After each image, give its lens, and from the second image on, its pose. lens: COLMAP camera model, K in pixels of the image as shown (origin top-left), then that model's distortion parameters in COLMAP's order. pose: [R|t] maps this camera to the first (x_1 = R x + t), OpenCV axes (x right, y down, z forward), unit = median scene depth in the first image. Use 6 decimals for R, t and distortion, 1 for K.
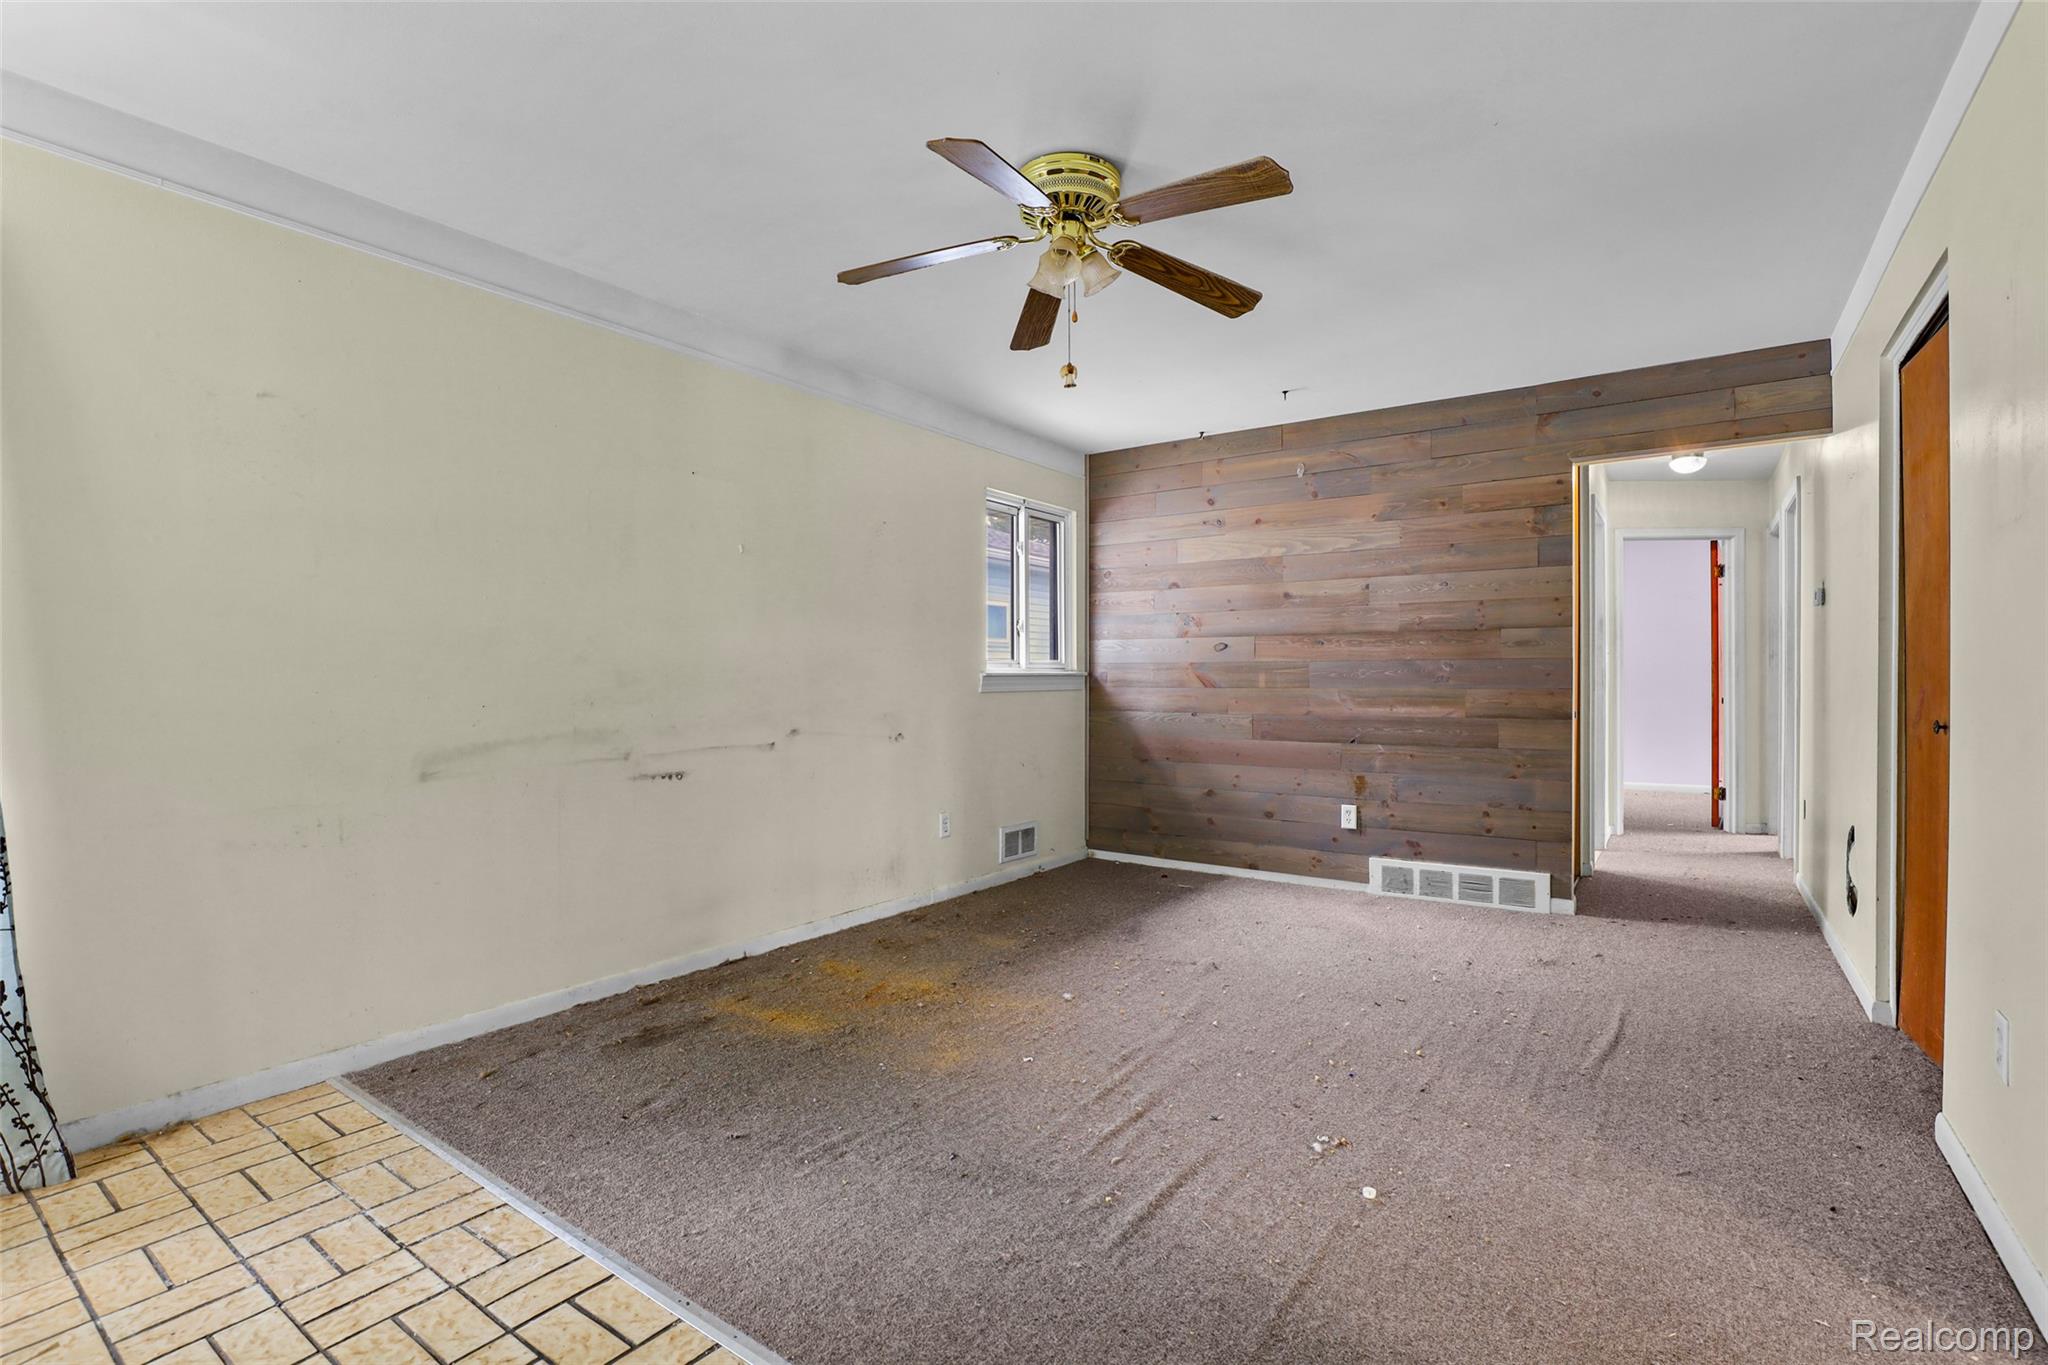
lens RADIAL K [[956.4, 0, 1012.2], [0, 956.4, 689.2], [0, 0, 1]] dist [-0.026176, 0.002213]
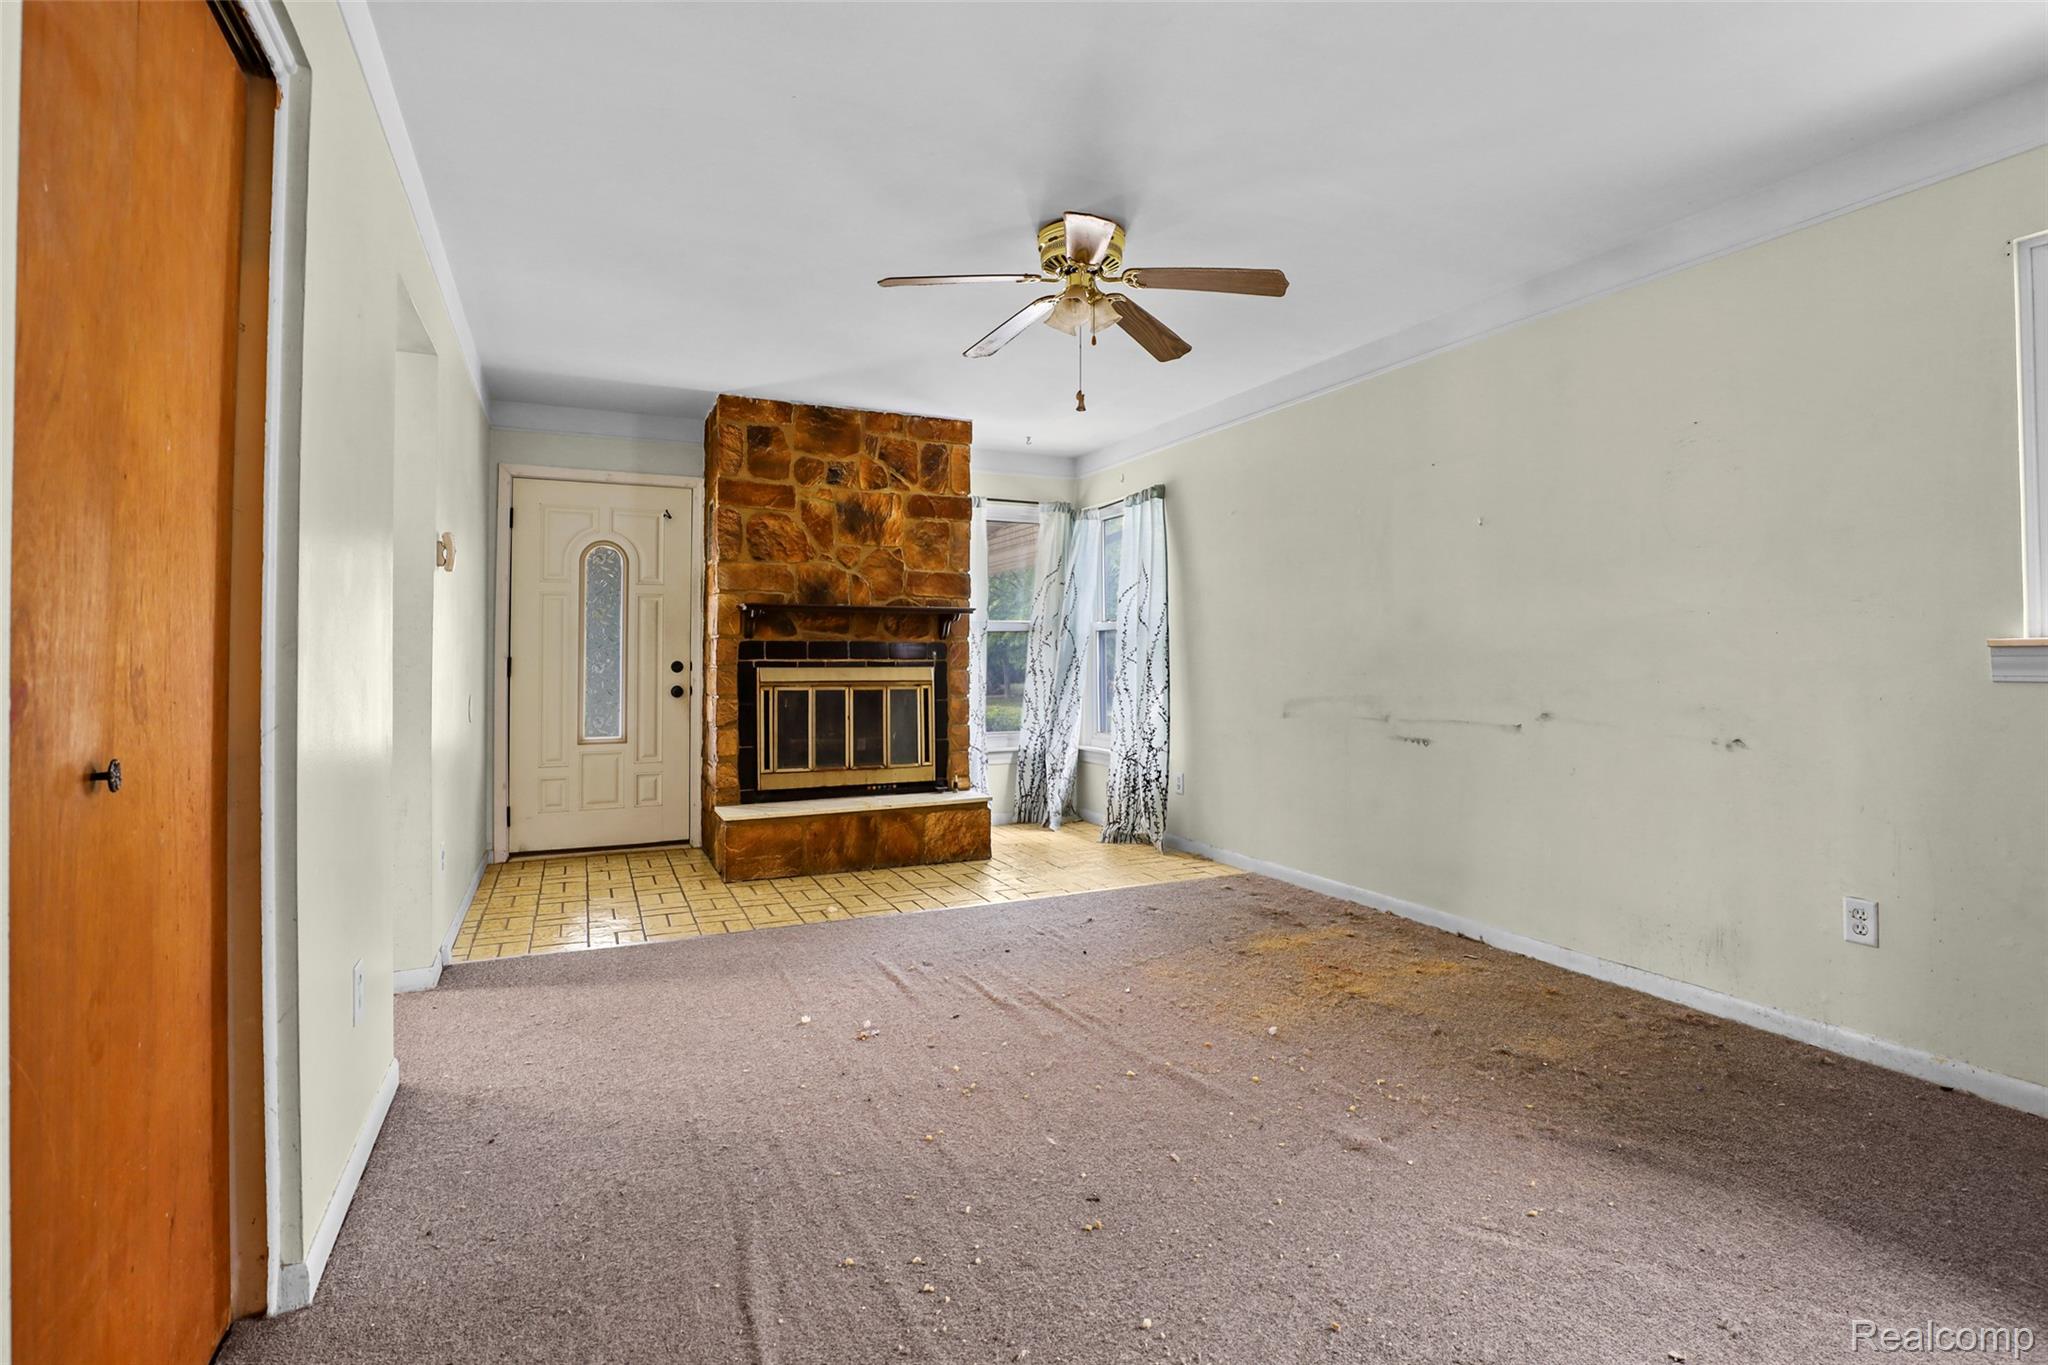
lens RADIAL K [[956.4, 0, 1036.4], [0, 956.4, 649.0], [0, 0, 1]] dist [-0.026176, 0.002213]
pose [[-0.480222, -0.003773, -0.877139, 0.858541], [-0.003753, 0.999990, -0.002246, -0.013804], [0.877139, 0.002214, -0.480231, 1.162147]]
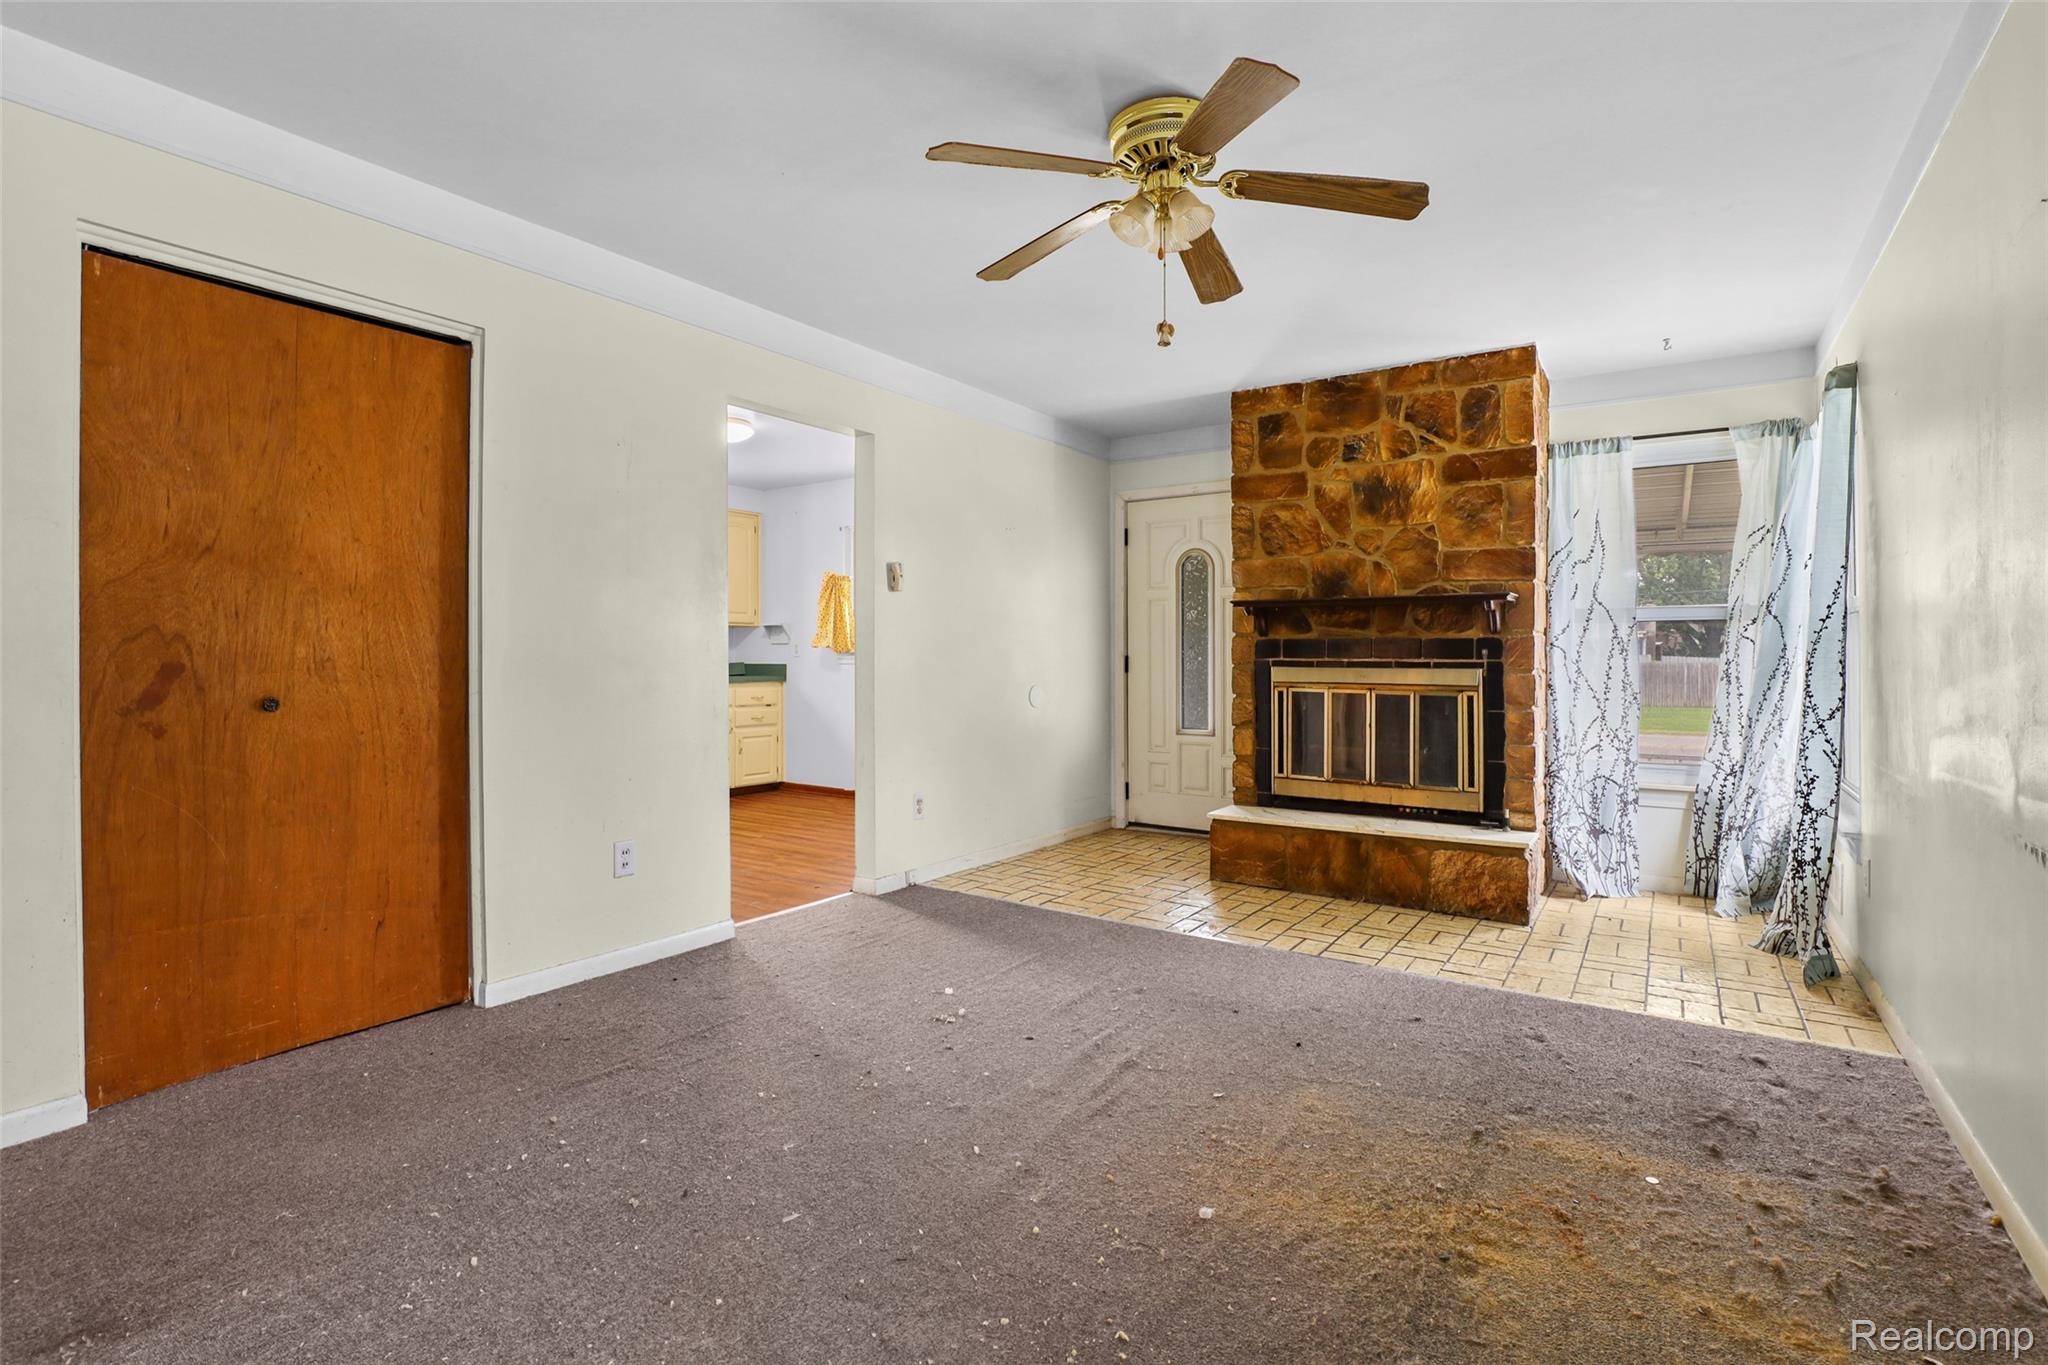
lens RADIAL K [[956.4, 0, 1041.9], [0, 956.4, 660.6], [0, 0, 1]] dist [-0.026176, 0.002213]
pose [[-0.999562, 0.000819, -0.029567, 0.162605], [0.000487, 0.999937, 0.011213, -0.012034], [0.029575, 0.011194, -0.999500, 1.482718]]
